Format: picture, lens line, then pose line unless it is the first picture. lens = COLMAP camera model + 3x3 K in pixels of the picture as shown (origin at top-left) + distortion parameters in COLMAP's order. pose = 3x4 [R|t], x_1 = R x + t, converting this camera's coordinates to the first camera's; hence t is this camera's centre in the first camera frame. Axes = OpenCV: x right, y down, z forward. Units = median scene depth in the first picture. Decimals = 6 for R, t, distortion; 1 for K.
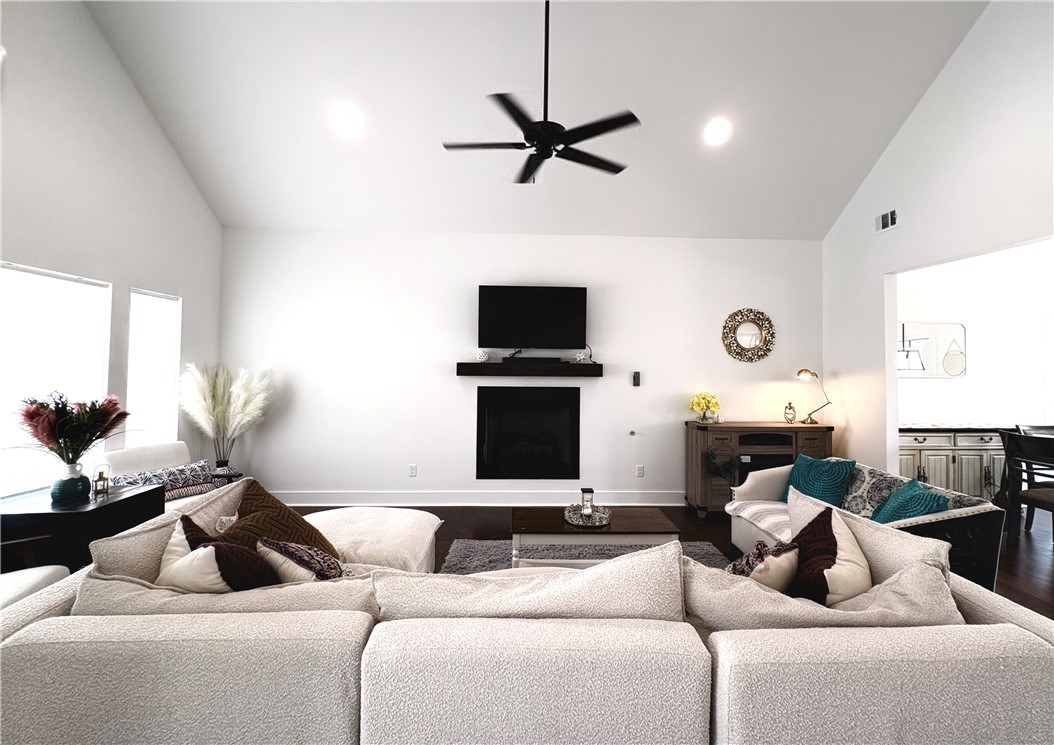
lens RADIAL K [[466.9, 0, 545.1], [0, 466.9, 350.6], [0, 0, 1]] dist [-0.015061, -0.000361]
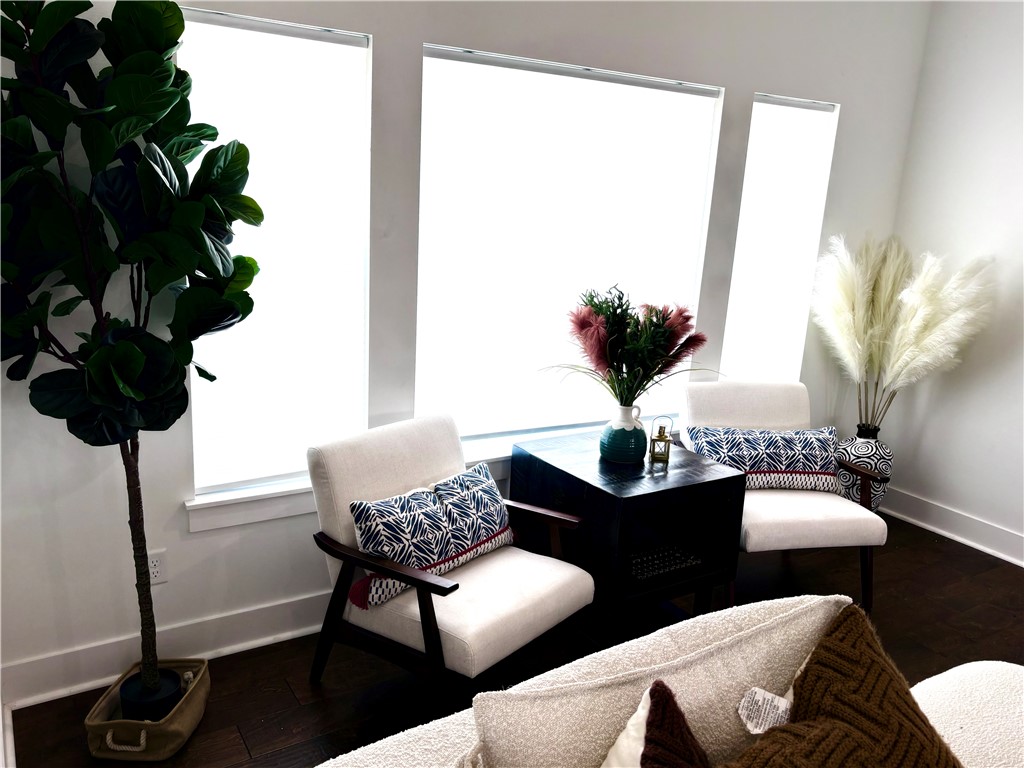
lens RADIAL K [[812.8, 0, 512.0], [0, 812.8, 384.0], [0, 0, 1]] dist [0.028765, -0.005213]
pose [[0.471630, 0.228825, -0.851589, -0.133970], [-0.022673, 0.968571, 0.247702, -0.036225], [0.881505, -0.097516, 0.461996, 0.269072]]
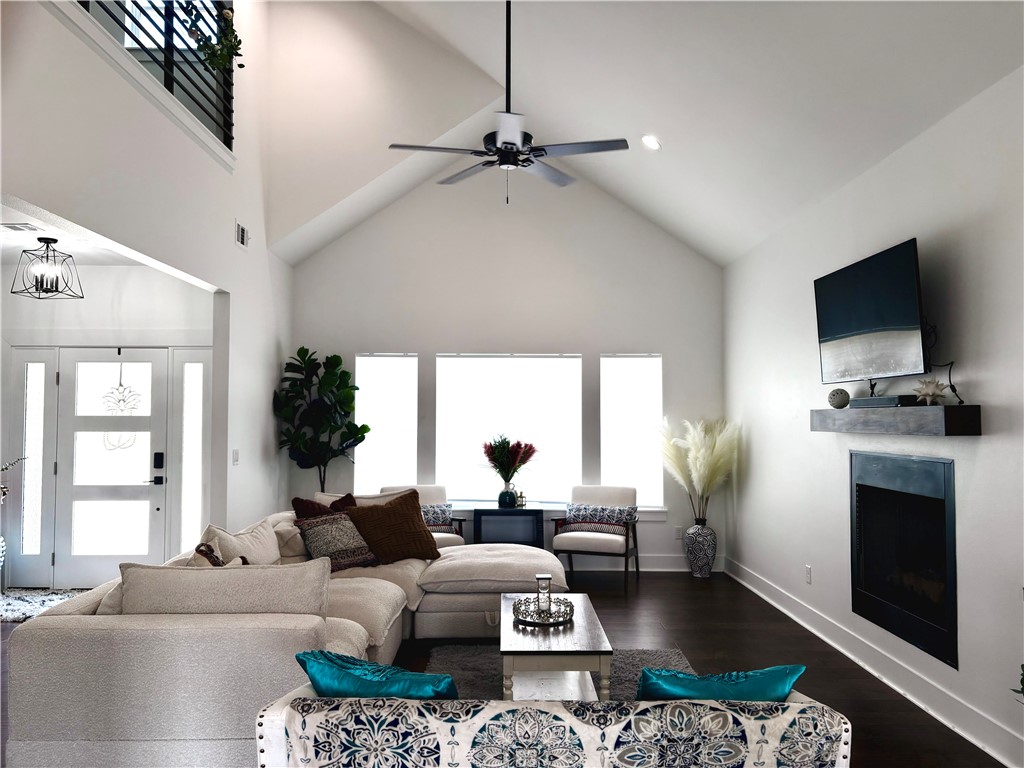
lens RADIAL K [[812.8, 0, 512.0], [0, 812.8, 384.0], [0, 0, 1]] dist [0.028765, -0.005213]
pose [[-0.047635, -0.052694, -0.997474, 1.235361], [0.026822, 0.998180, -0.054012, 0.052053], [0.998505, -0.029327, -0.046135, 0.862411]]
